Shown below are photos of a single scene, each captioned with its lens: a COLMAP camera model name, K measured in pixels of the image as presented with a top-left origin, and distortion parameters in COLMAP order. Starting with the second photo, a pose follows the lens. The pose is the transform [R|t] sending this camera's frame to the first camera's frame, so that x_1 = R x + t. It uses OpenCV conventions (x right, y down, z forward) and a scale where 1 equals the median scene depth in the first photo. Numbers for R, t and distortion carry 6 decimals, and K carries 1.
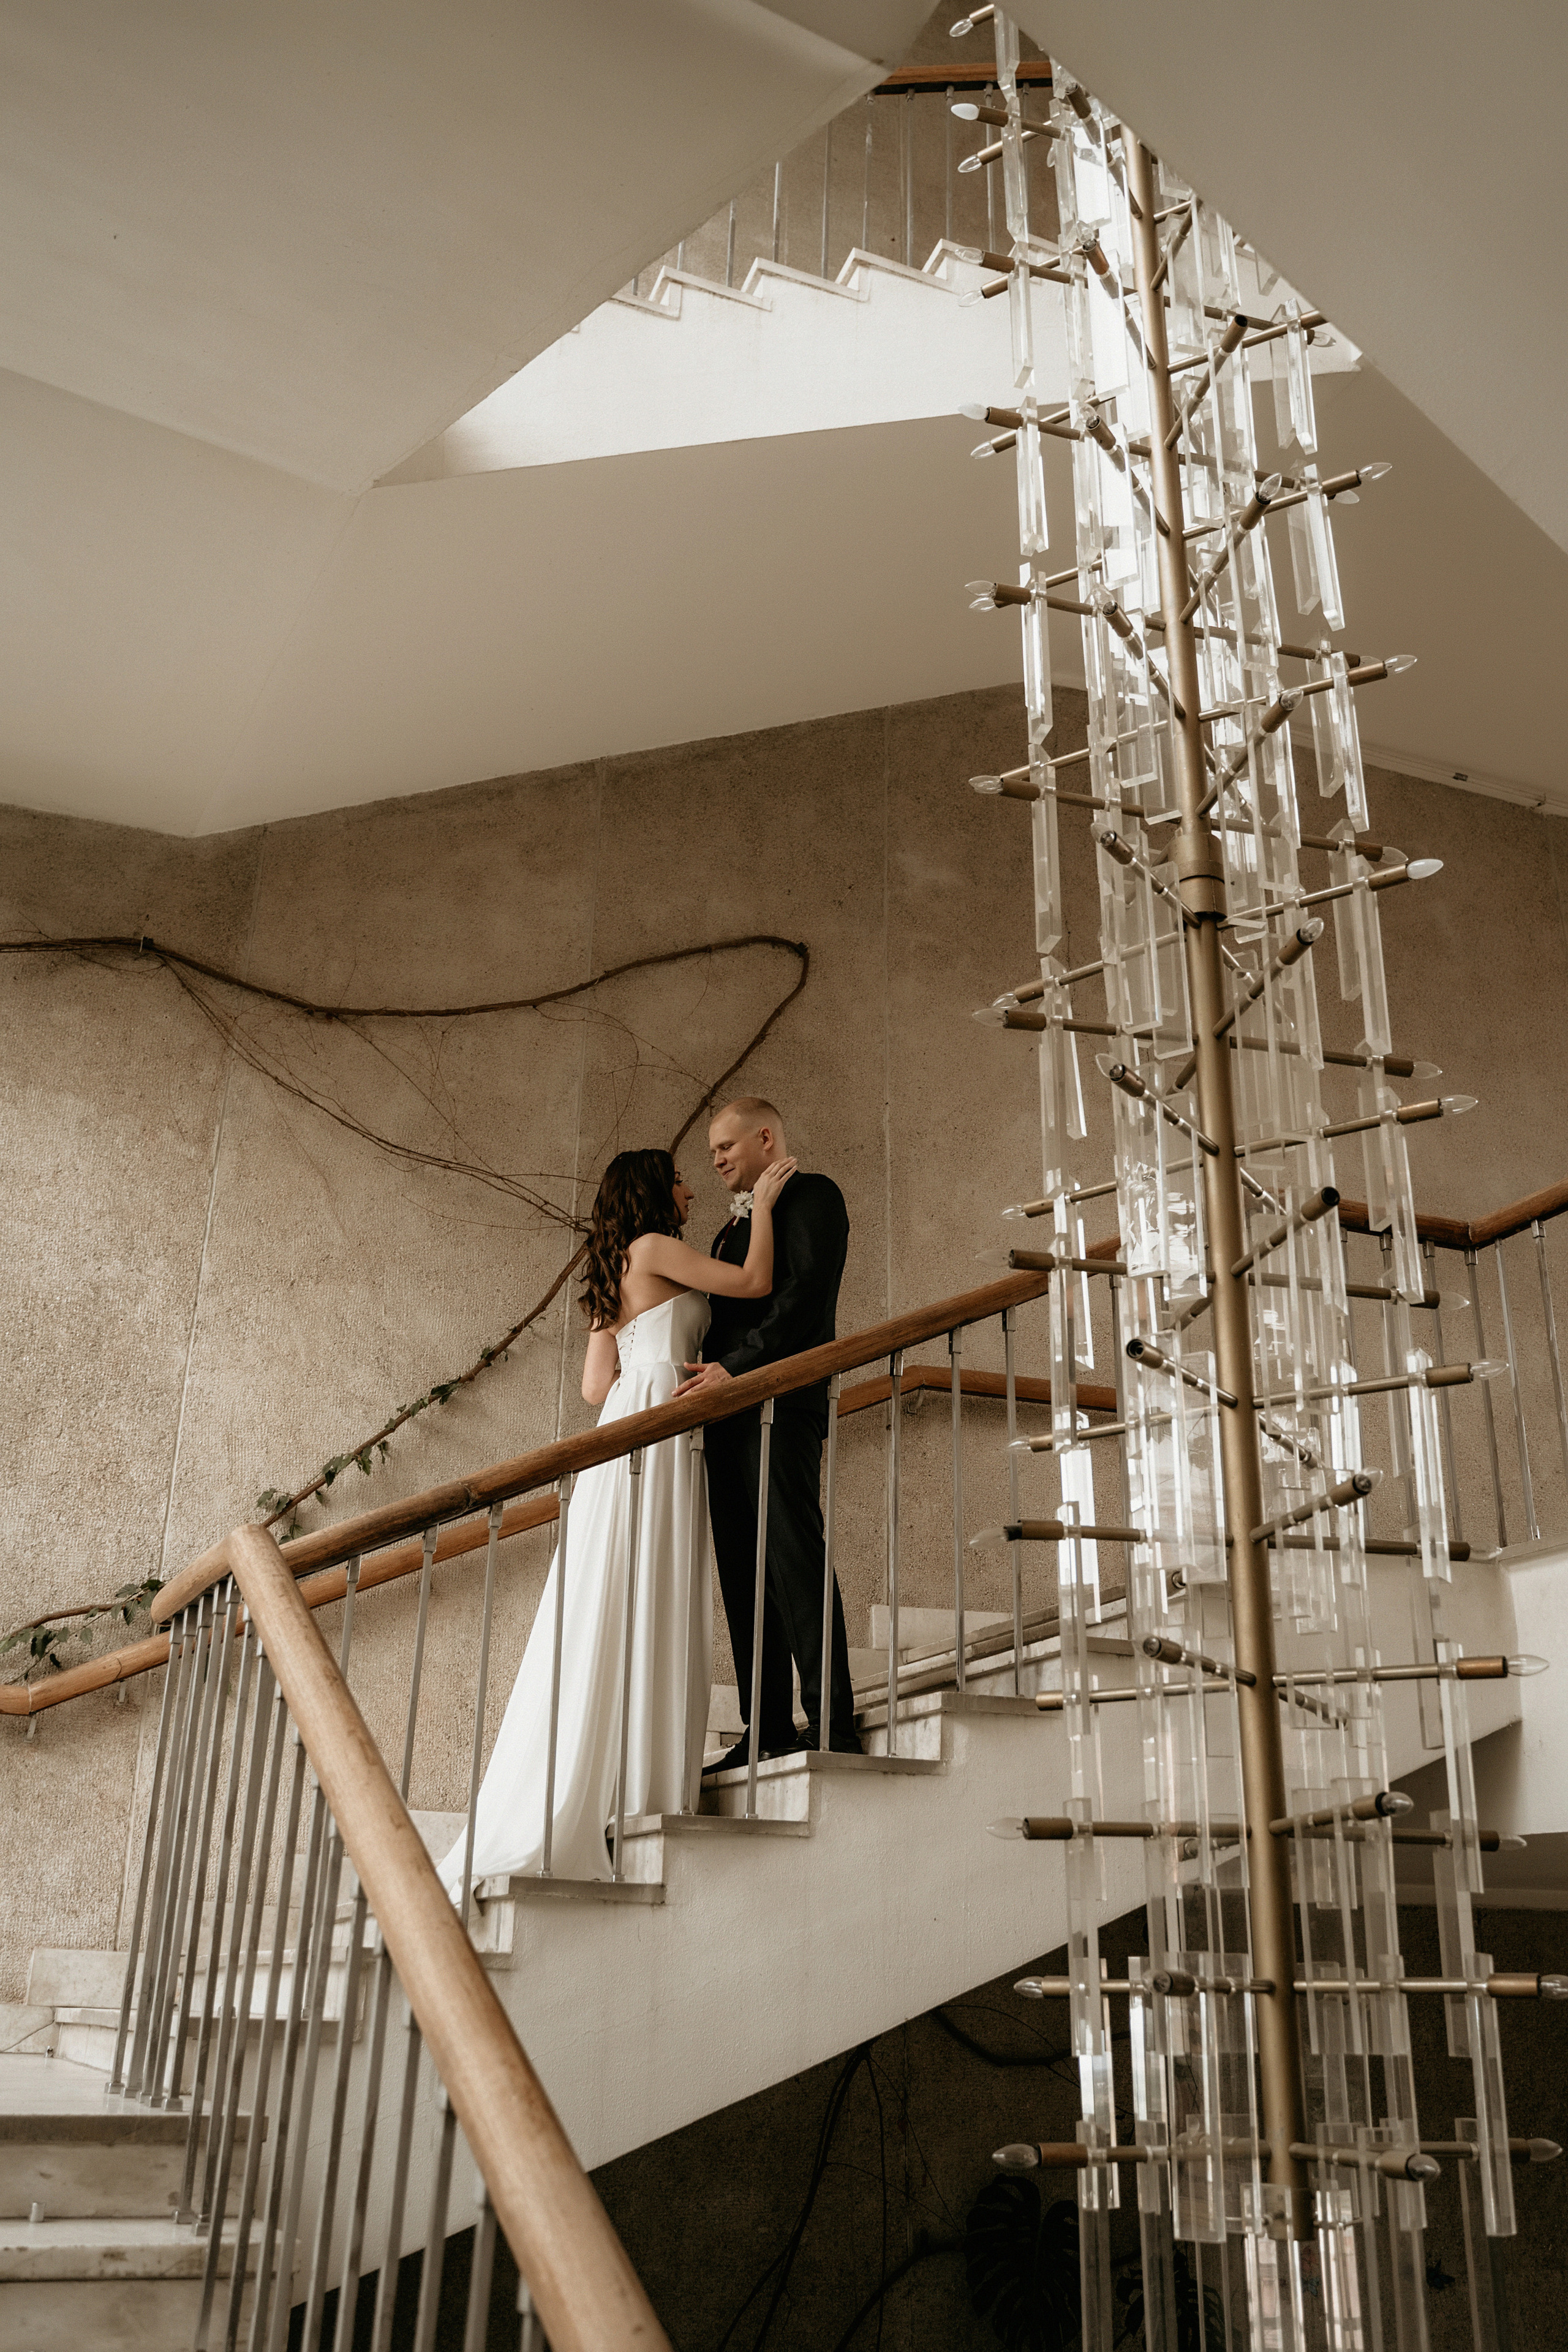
lens RADIAL K [[2024.5, 0, 792.6], [0, 2024.5, 1178.4], [0, 0, 1]] dist [-0.116494, 0.109849]
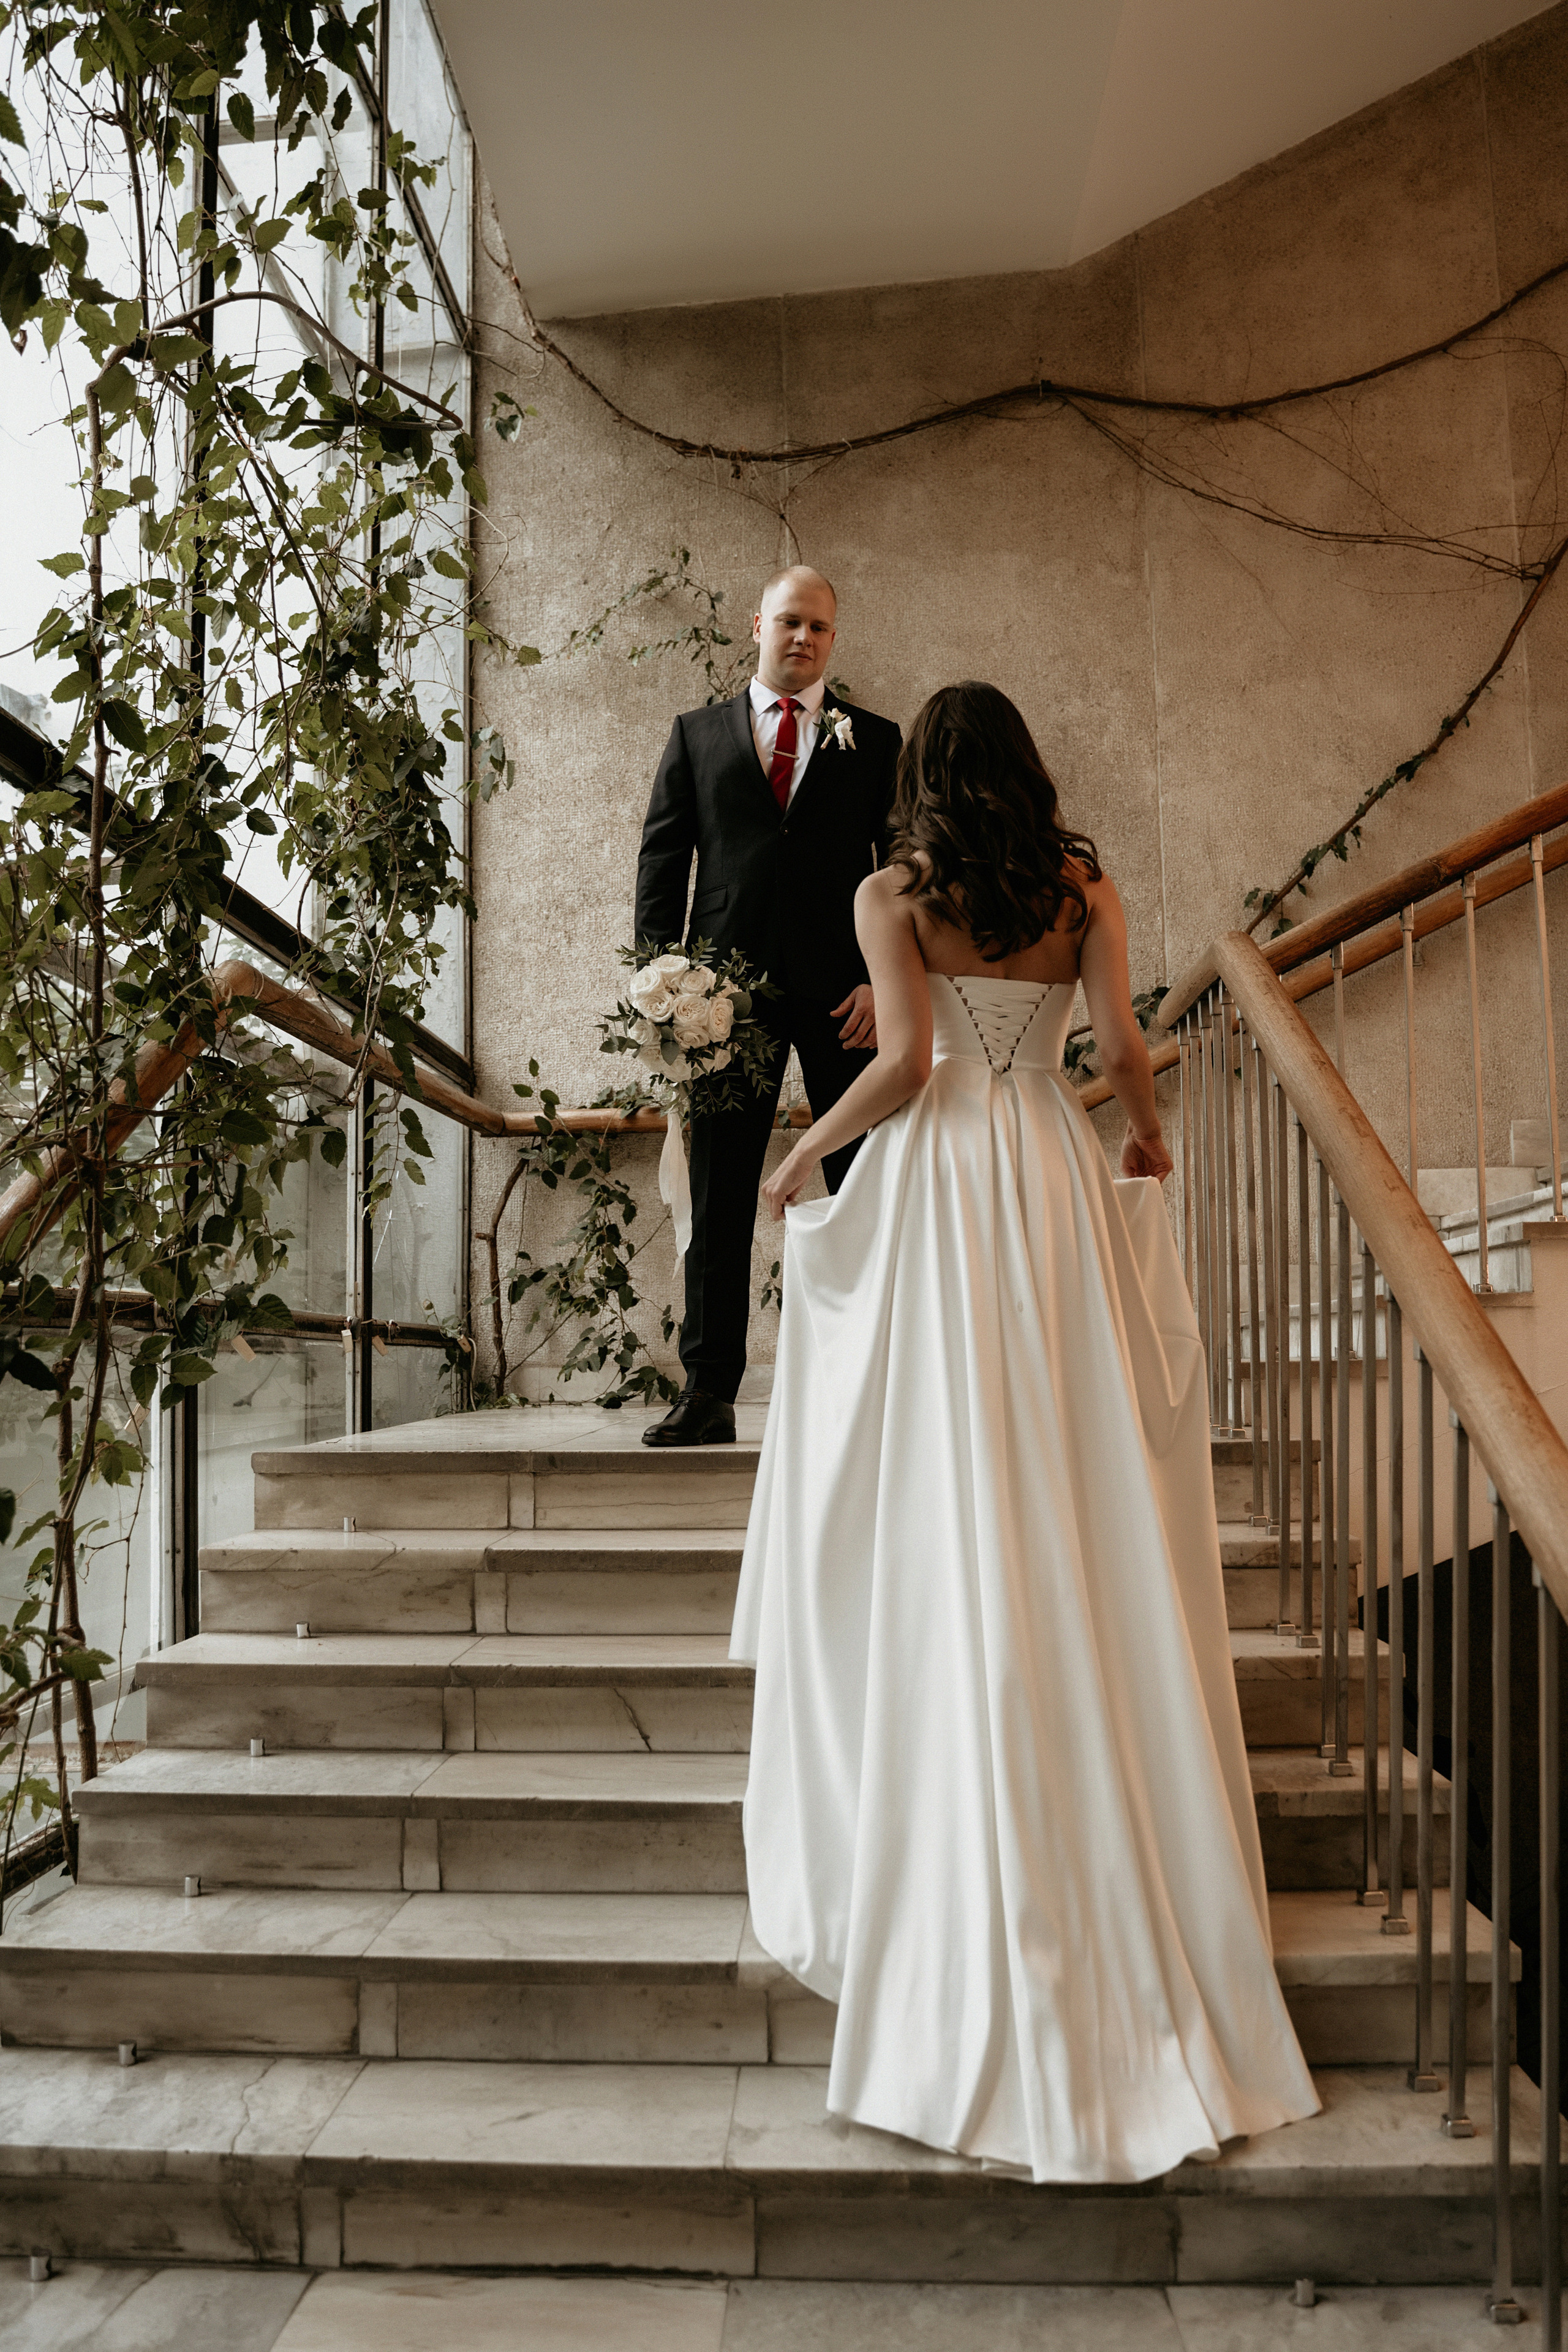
lens RADIAL K [[1981.1, 0, 784.0], [0, 1981.1, 1176.0], [0, 0, 1]] dist [-0.125175, 0.101075]
pose [[0.869988, -0.075237, -0.487300, 0.014585], [0.218431, 0.944832, 0.244091, -0.007649], [0.442052, -0.318797, 0.838426, -0.020952]]
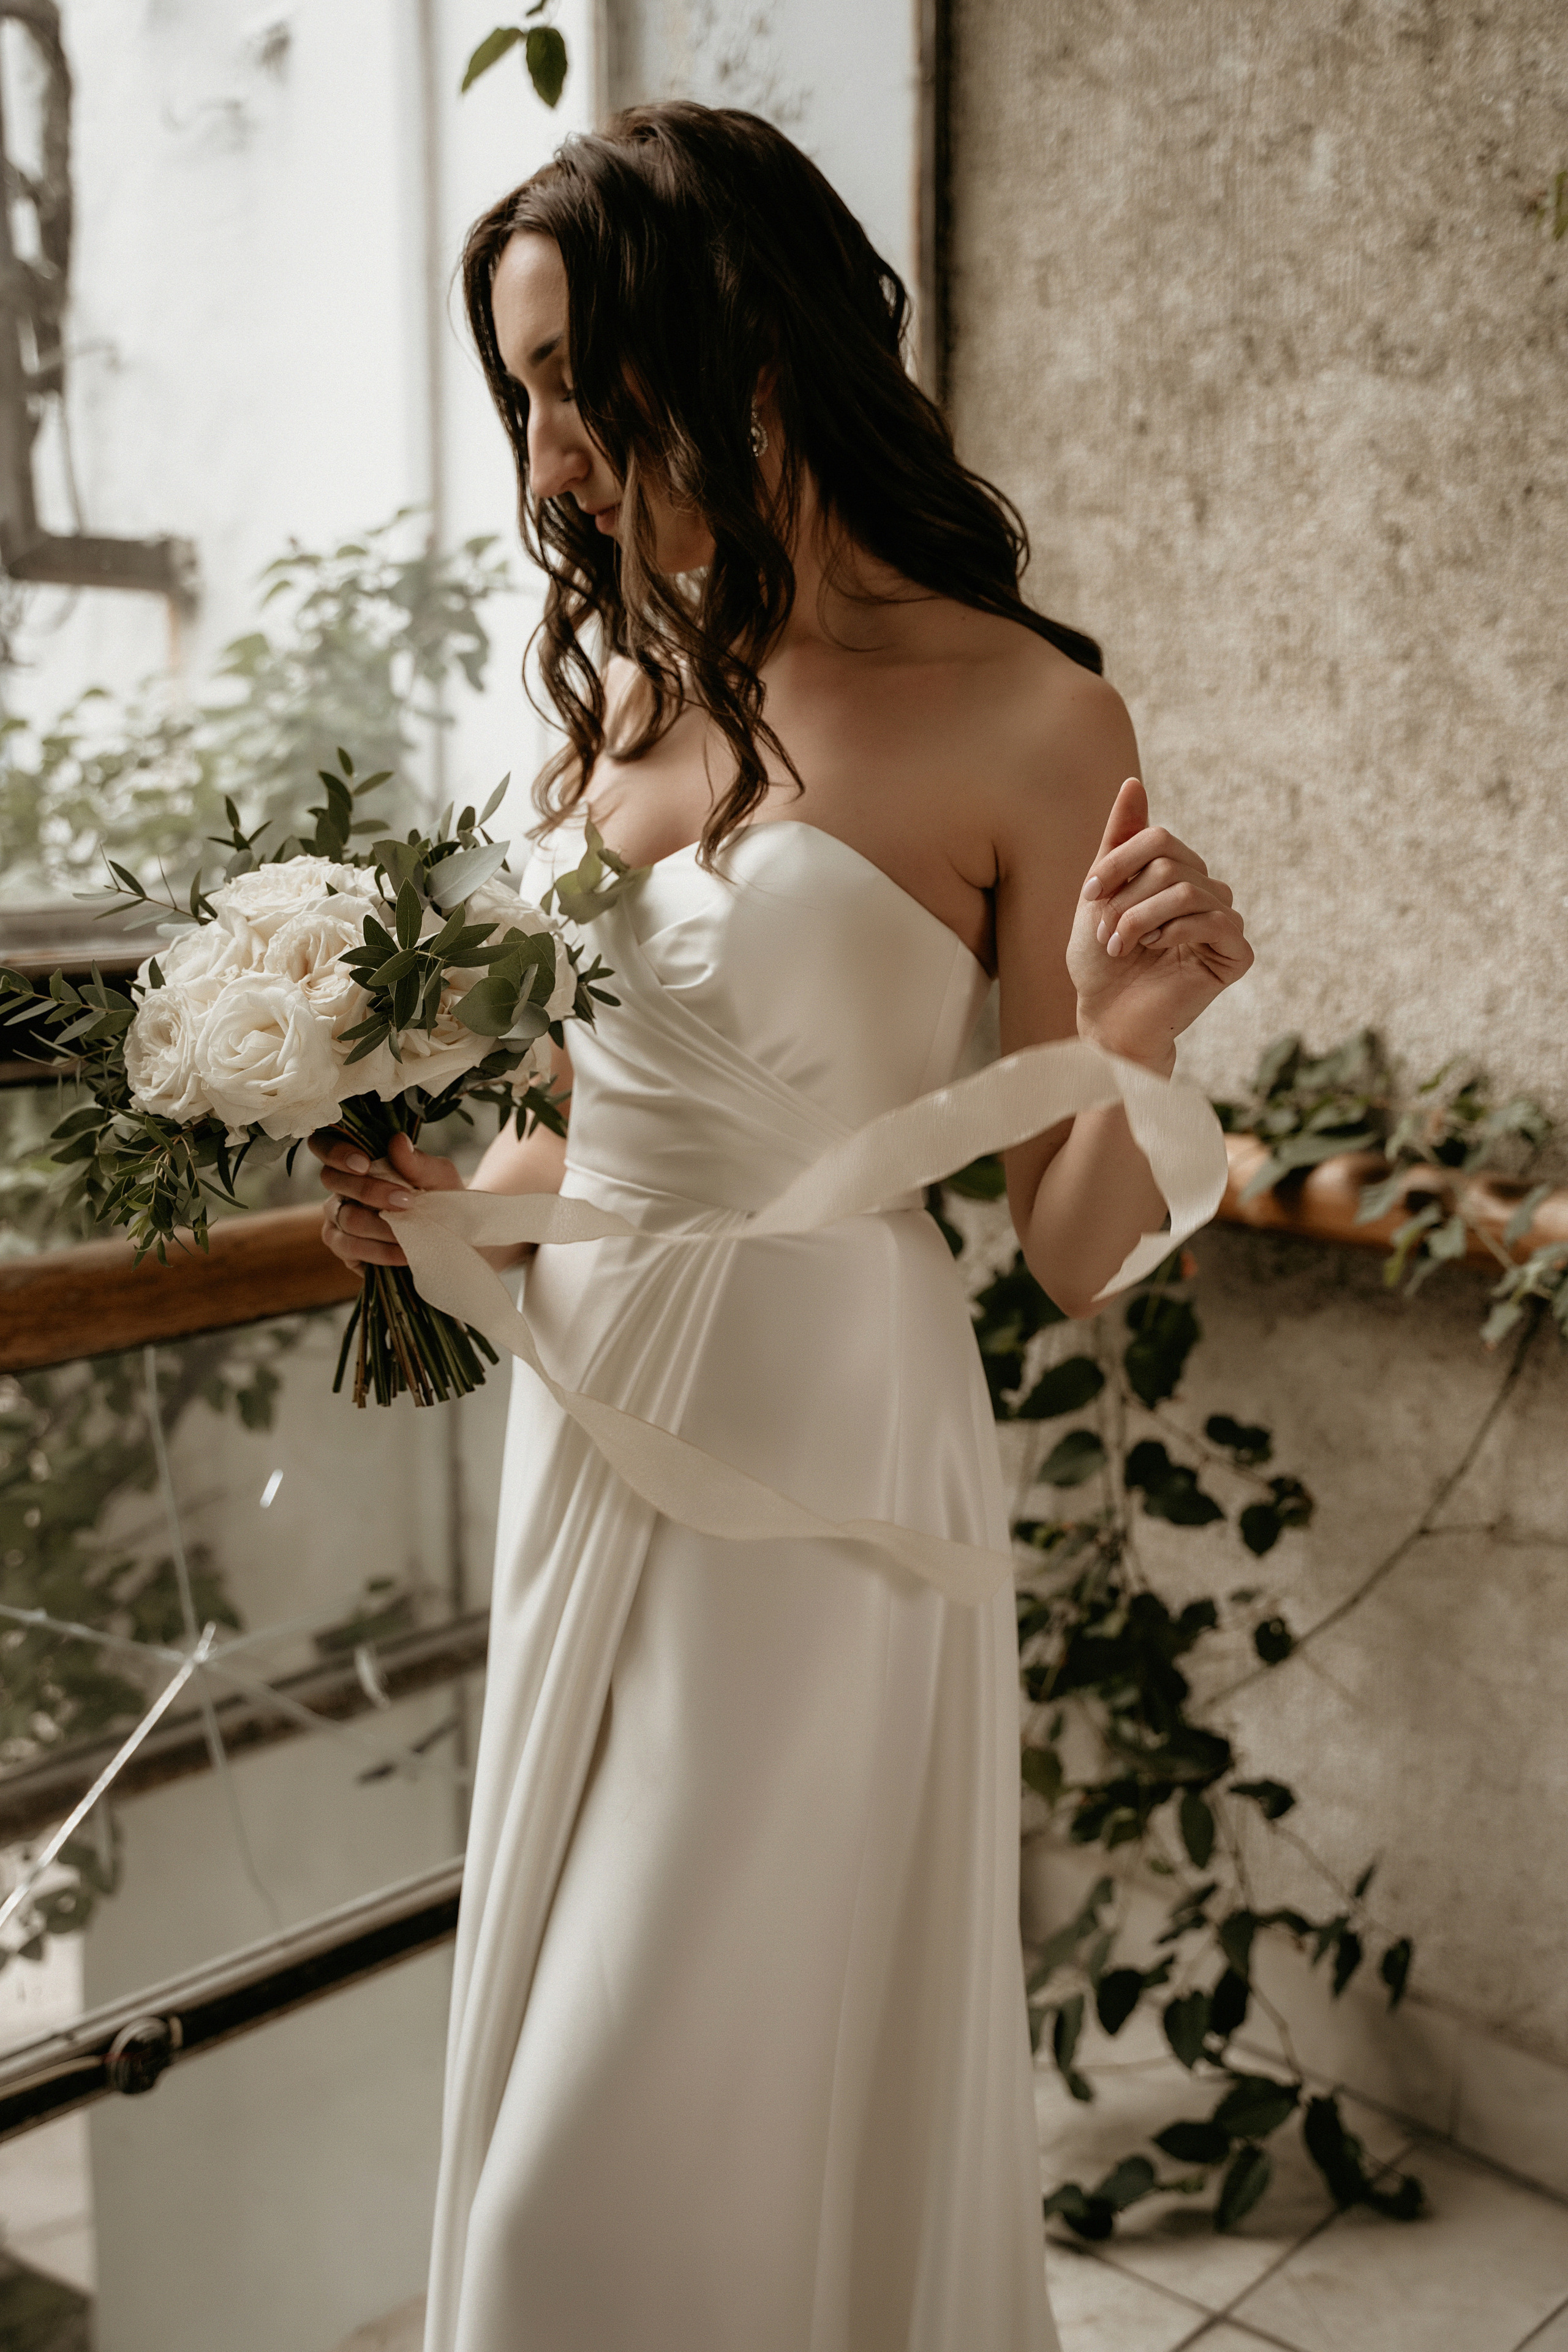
lens RADIAL K [[2736.1, 0, 784.0], [0, 2736.1, 1176.0], [0, 0, 1]] dist [-0.005458, 0.137340]
pose [[0.380284, 0.138409, -0.914454, -0.204964], [0.366615, 0.885182, 0.286439, 0.050308], [0.849104, -0.444181, 0.285878, 0.611993]]
